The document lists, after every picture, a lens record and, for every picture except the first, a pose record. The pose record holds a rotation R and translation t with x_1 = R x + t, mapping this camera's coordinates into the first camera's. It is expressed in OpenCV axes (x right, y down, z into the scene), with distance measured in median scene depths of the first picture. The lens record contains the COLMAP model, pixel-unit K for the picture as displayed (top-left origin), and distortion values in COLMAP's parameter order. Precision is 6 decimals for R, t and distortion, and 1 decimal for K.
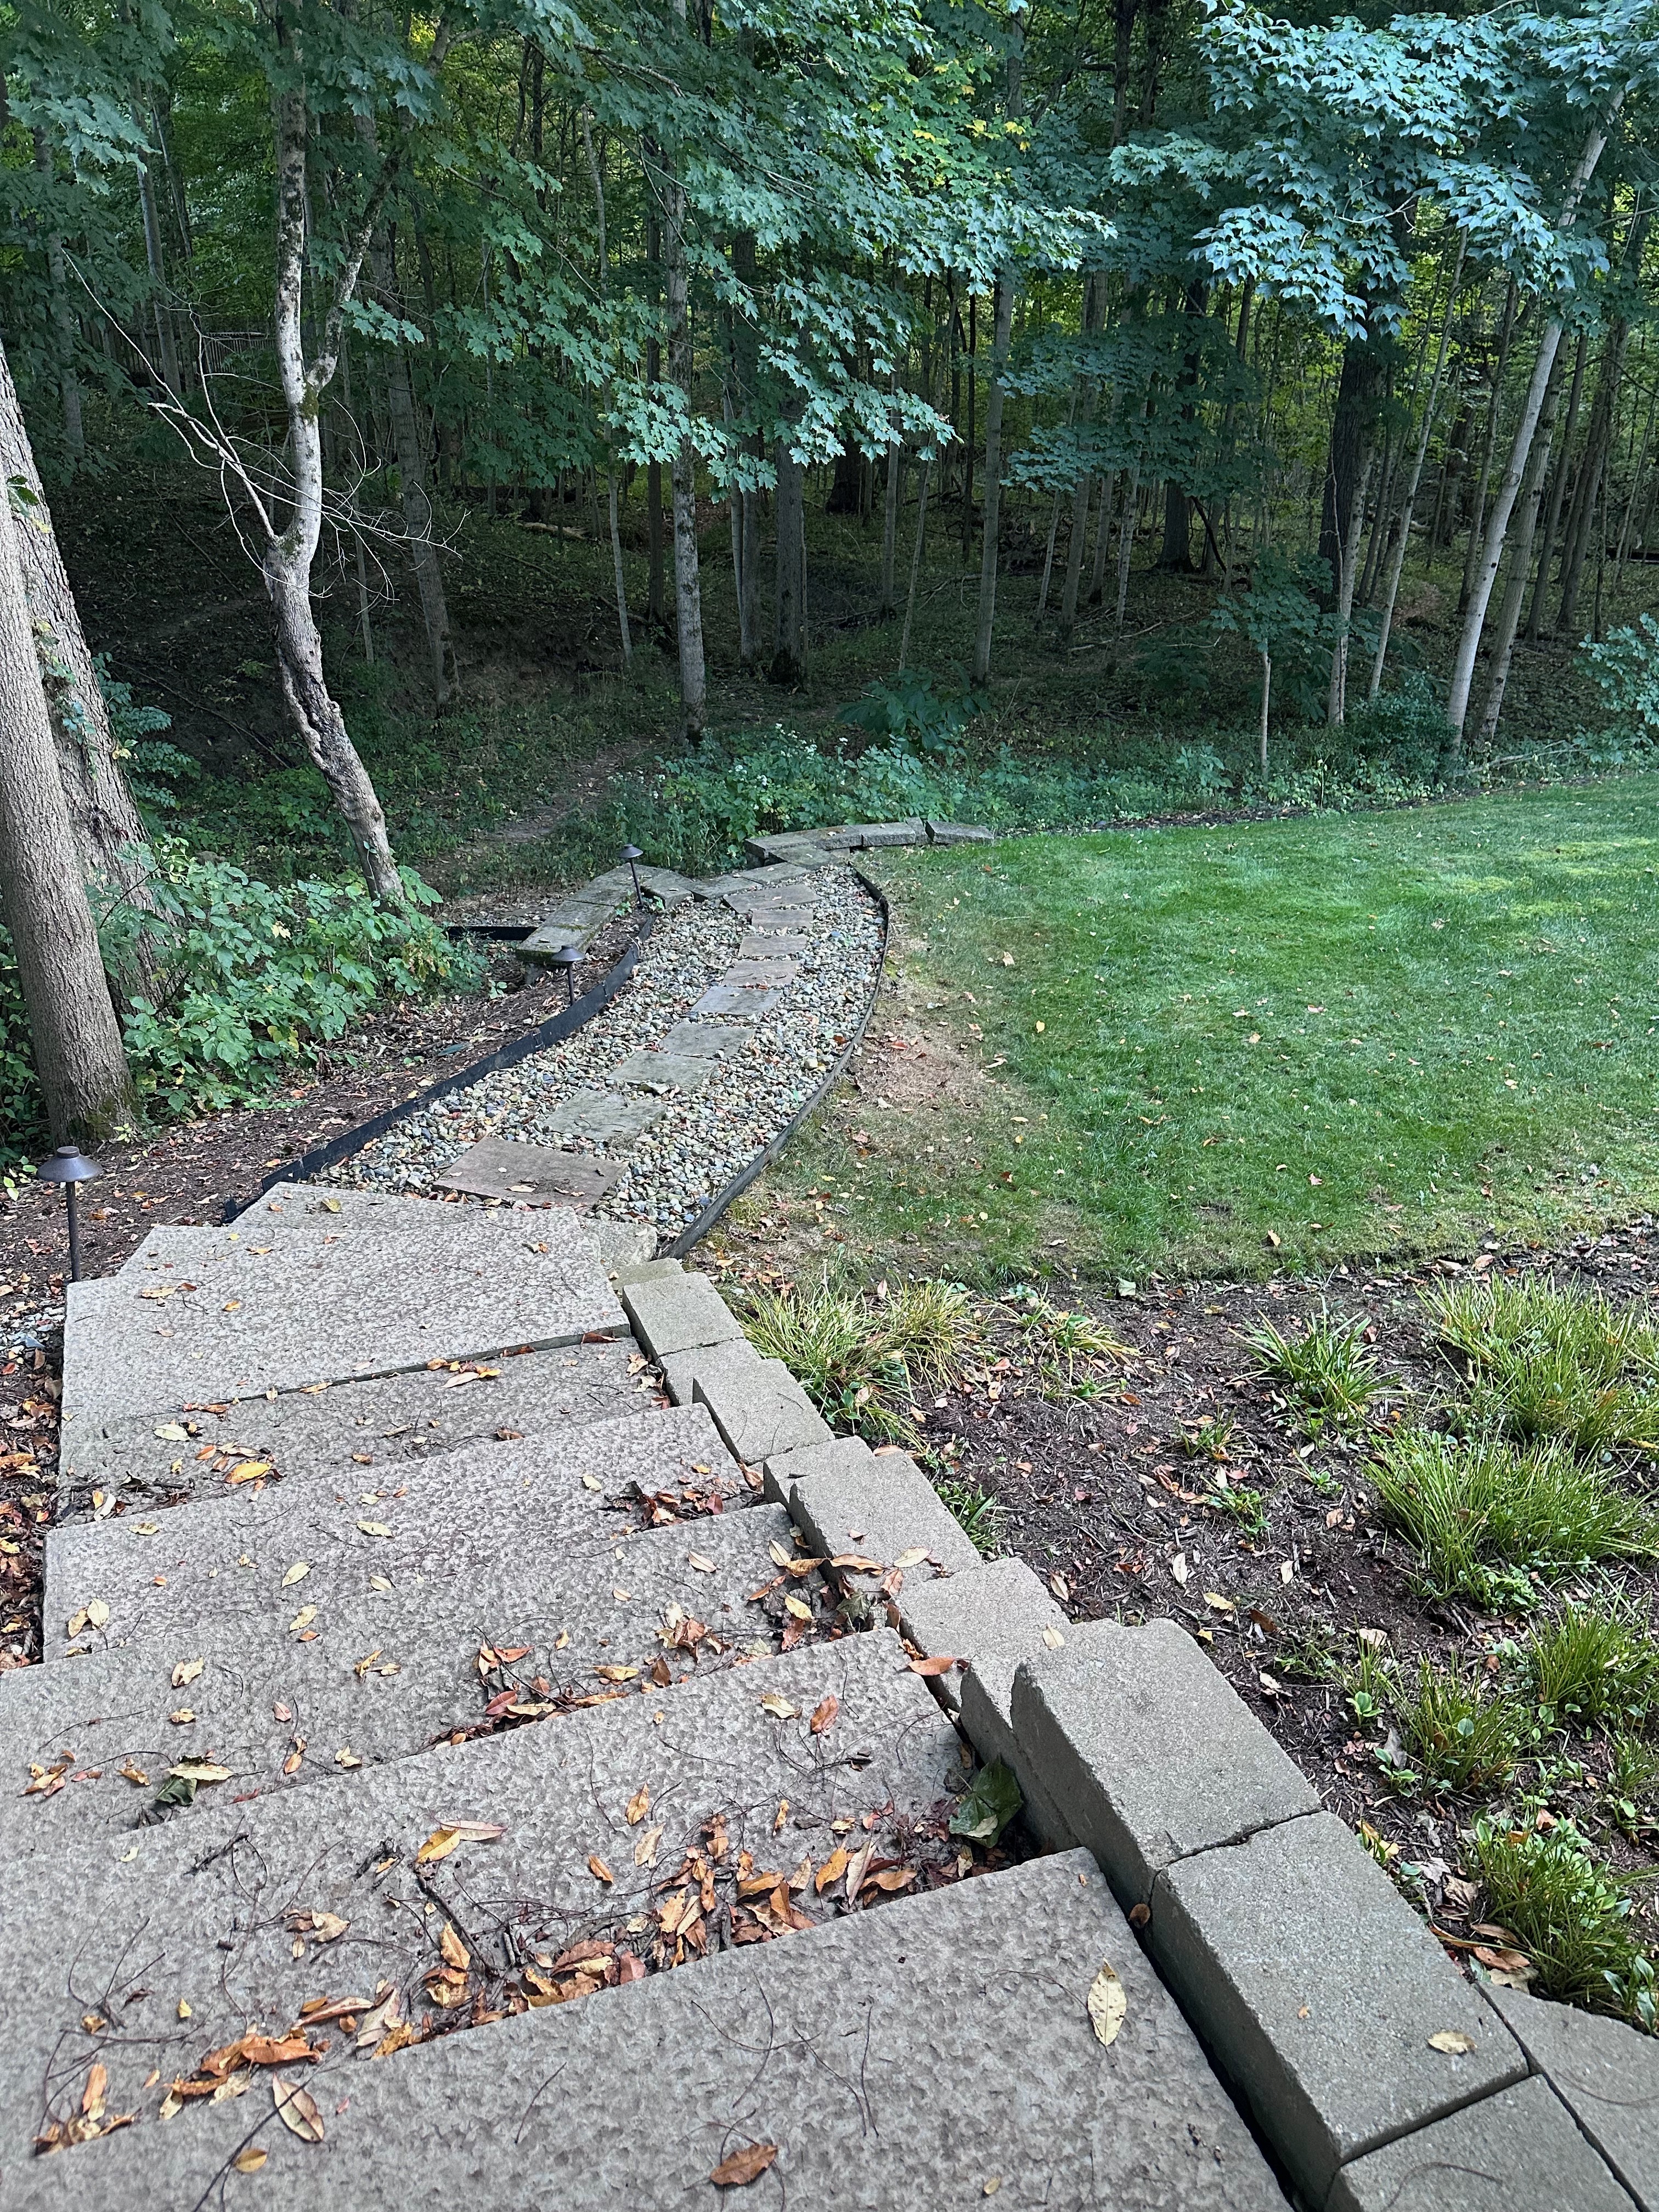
lens RADIAL K [[1581.6, 0, 829.5], [0, 1581.6, 1106.0], [0, 0, 1]] dist [0.009682, -0.007972]
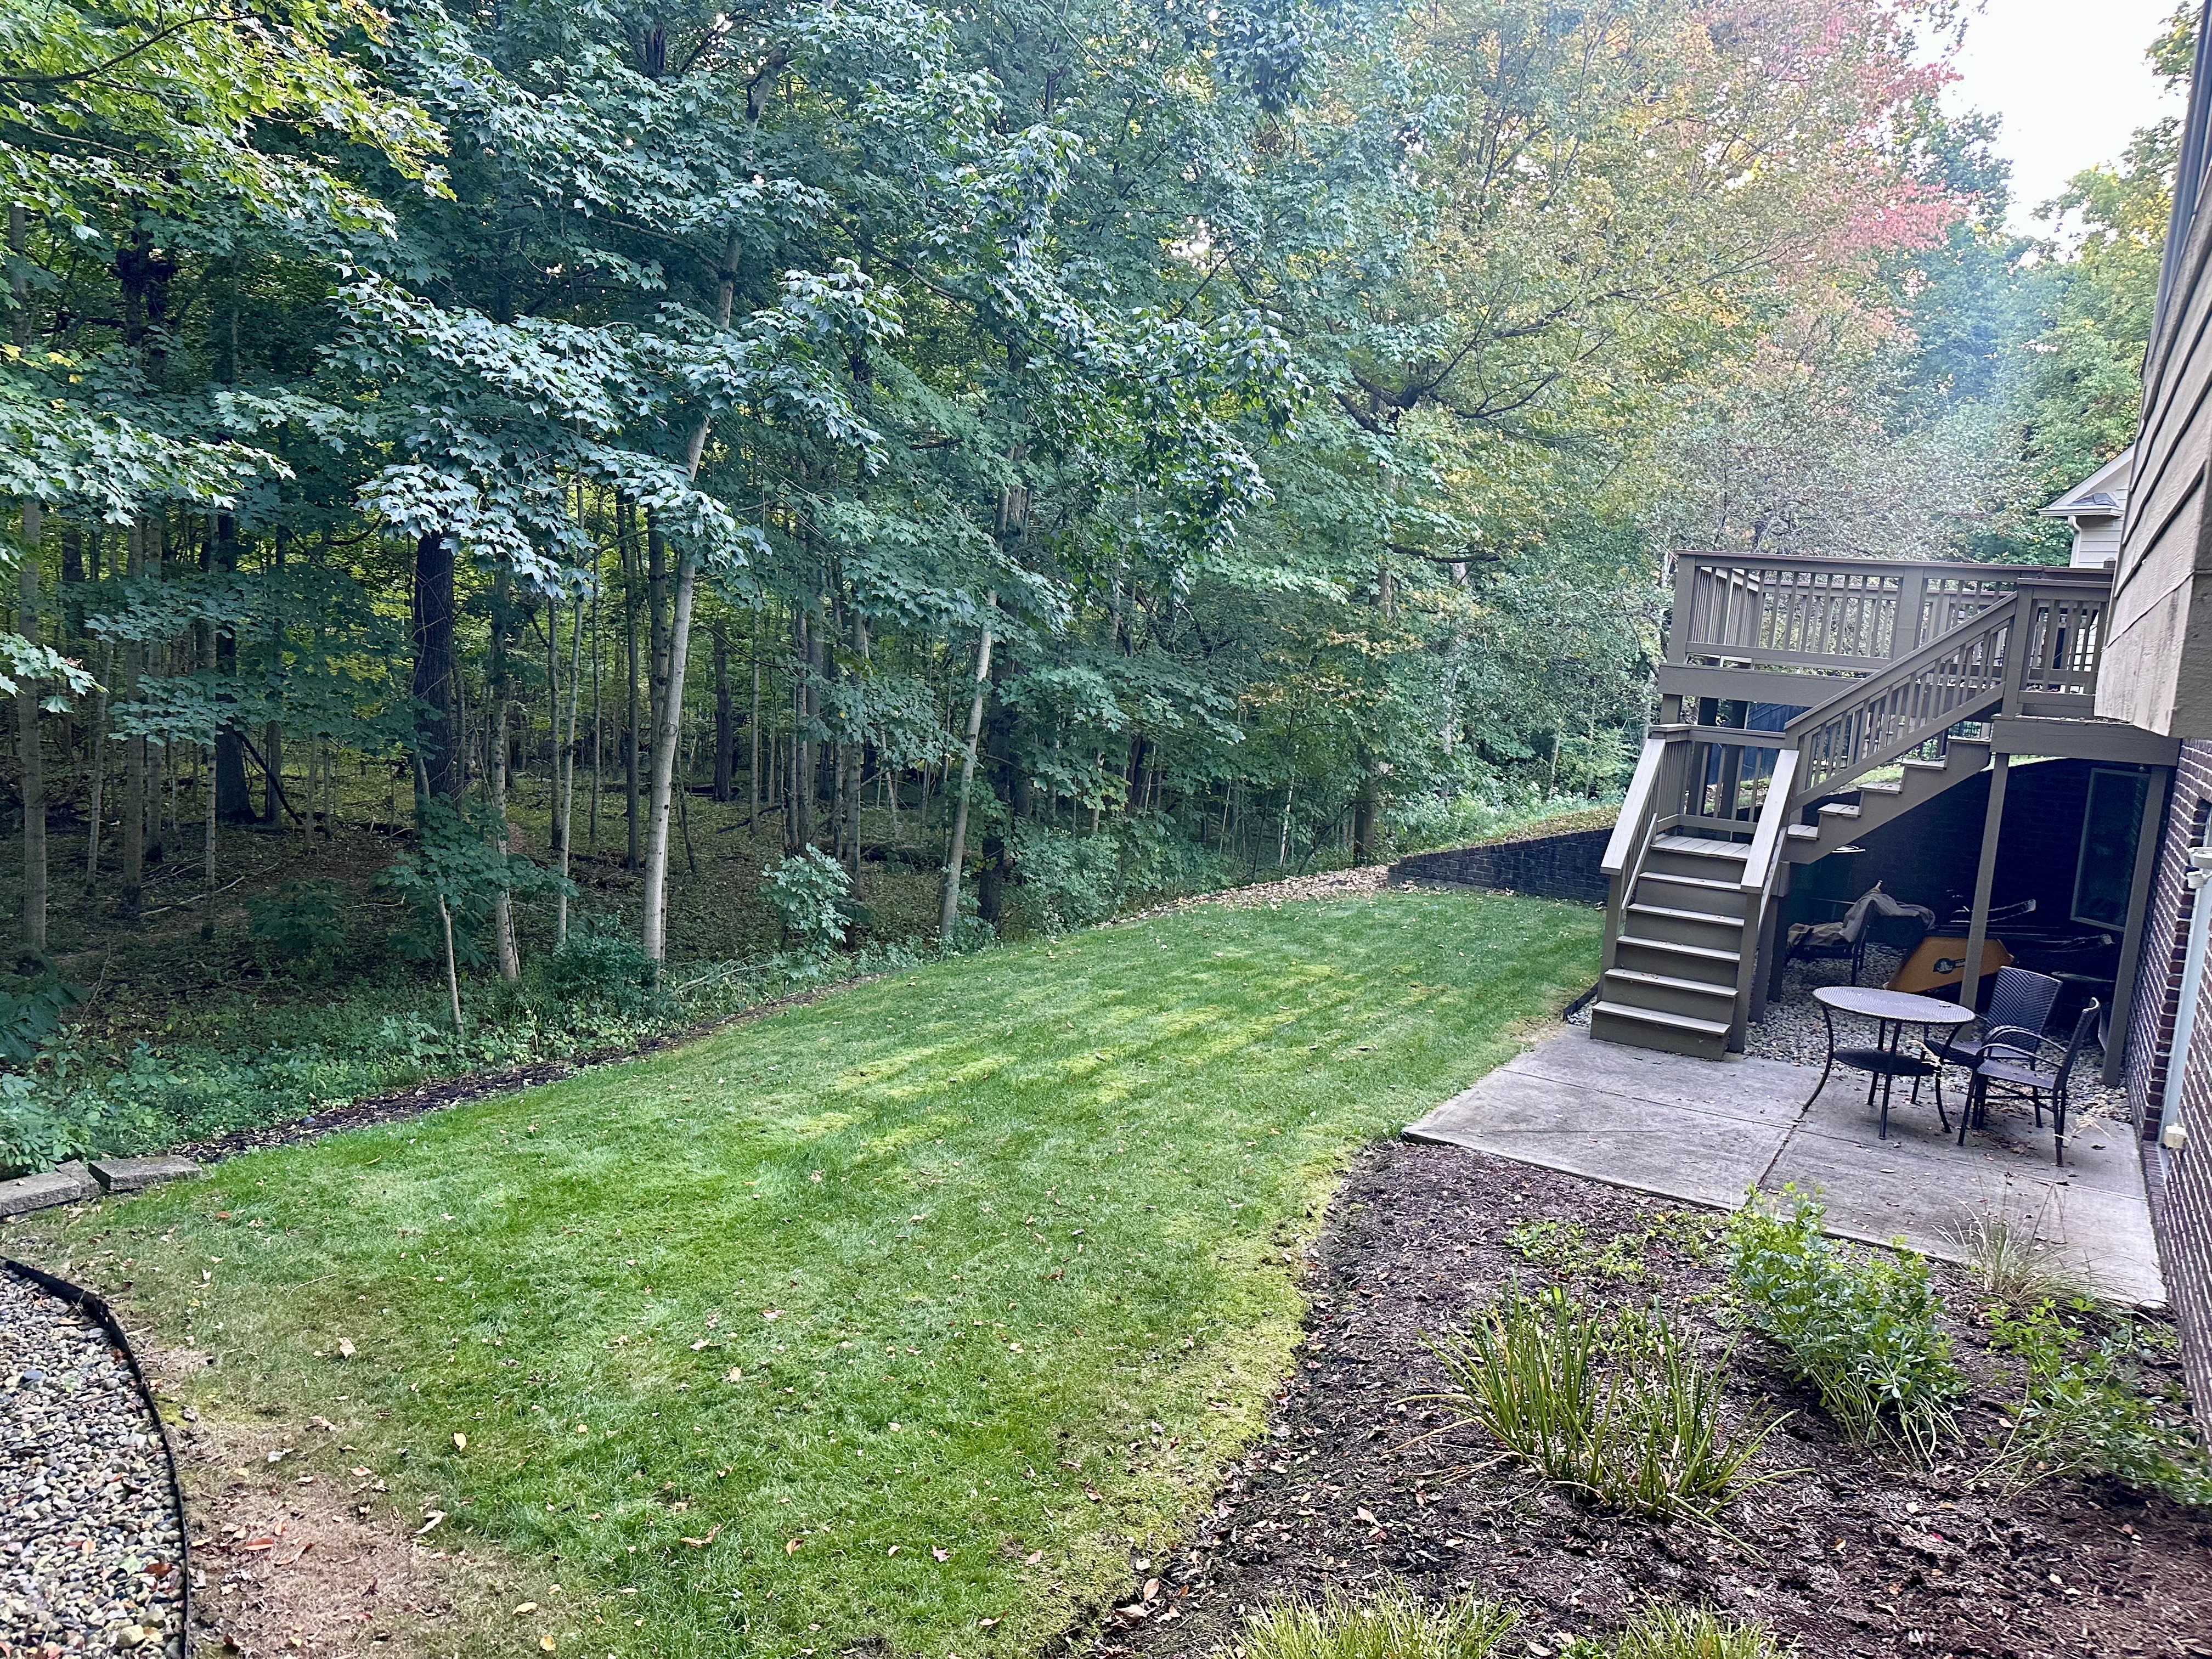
lens RADIAL K [[1563.8, 0, 1105.8], [0, 1563.8, 861.4], [0, 0, 1]] dist [0.017287, 0.003009]
pose [[0.747352, -0.065317, 0.661210, -0.066642], [0.252283, 0.948525, -0.191451, -0.057161], [-0.614669, 0.309893, 0.725361, 0.137292]]
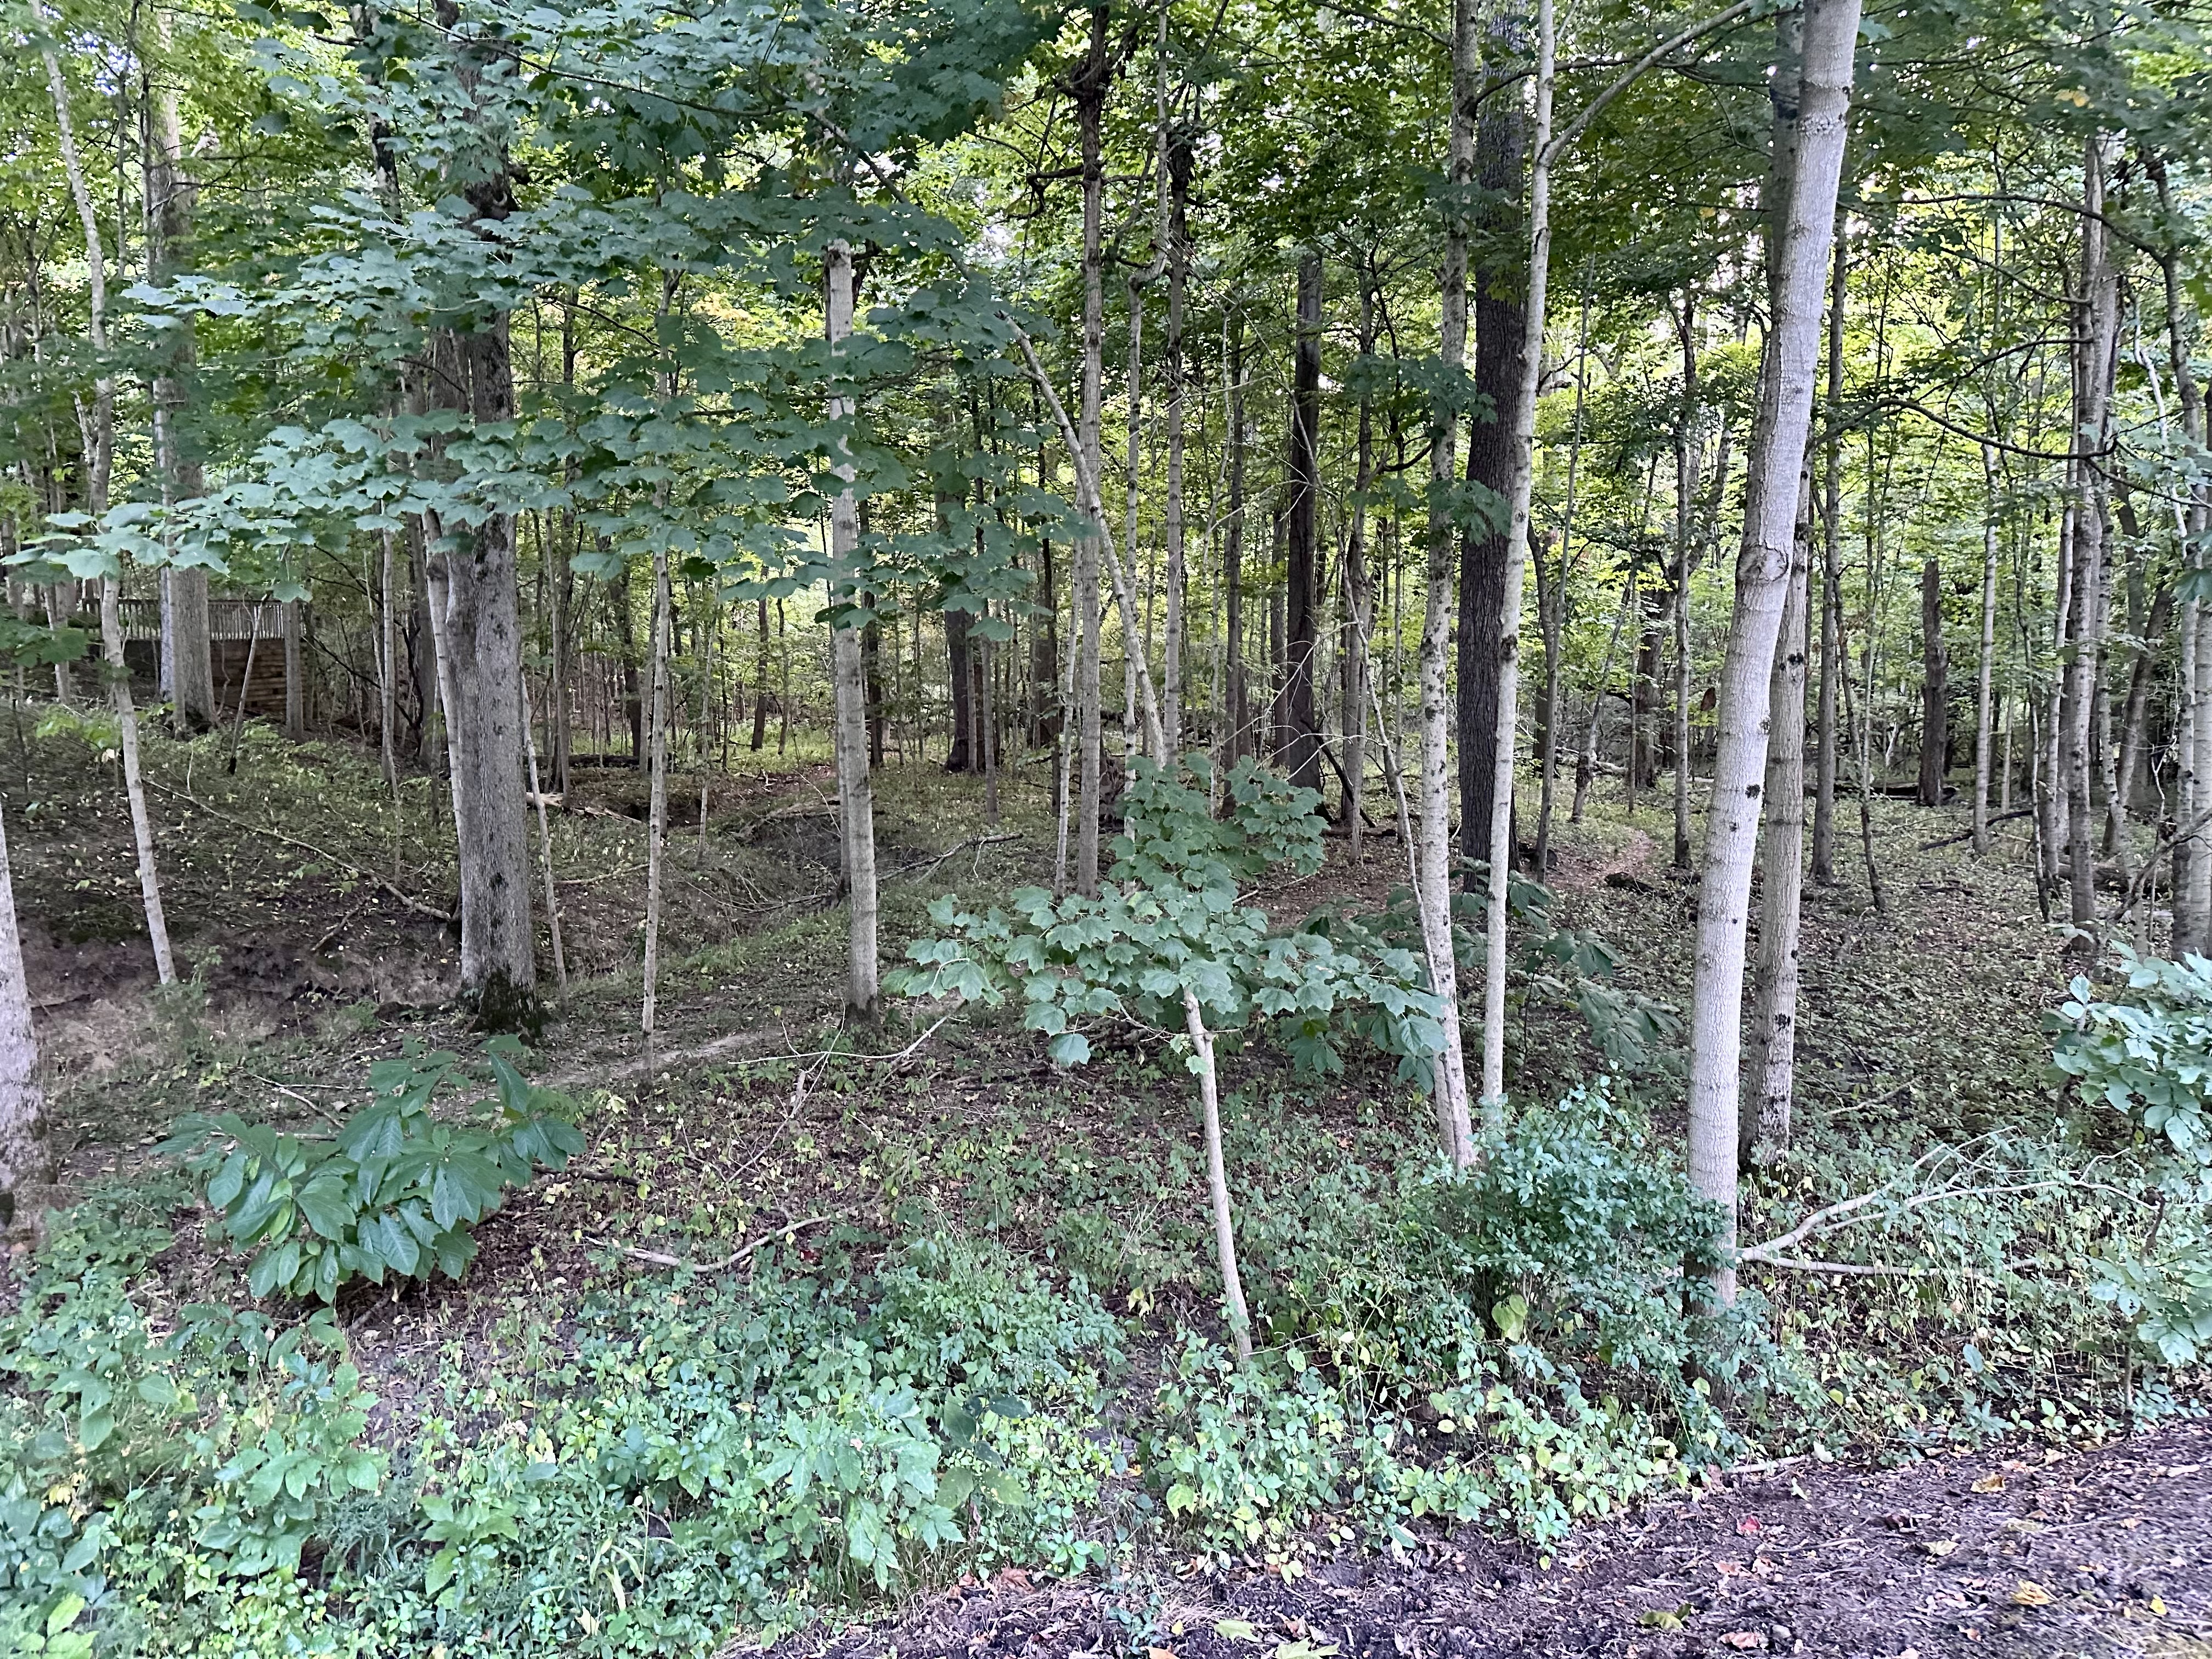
lens RADIAL K [[1581.6, 0, 1106.0], [0, 1581.6, 829.5], [0, 0, 1]] dist [0.009682, -0.007972]
pose [[0.999576, -0.028588, 0.005520, 0.396405], [0.028847, 0.946665, -0.320927, -0.325427], [0.003949, 0.320950, 0.947088, 0.972533]]
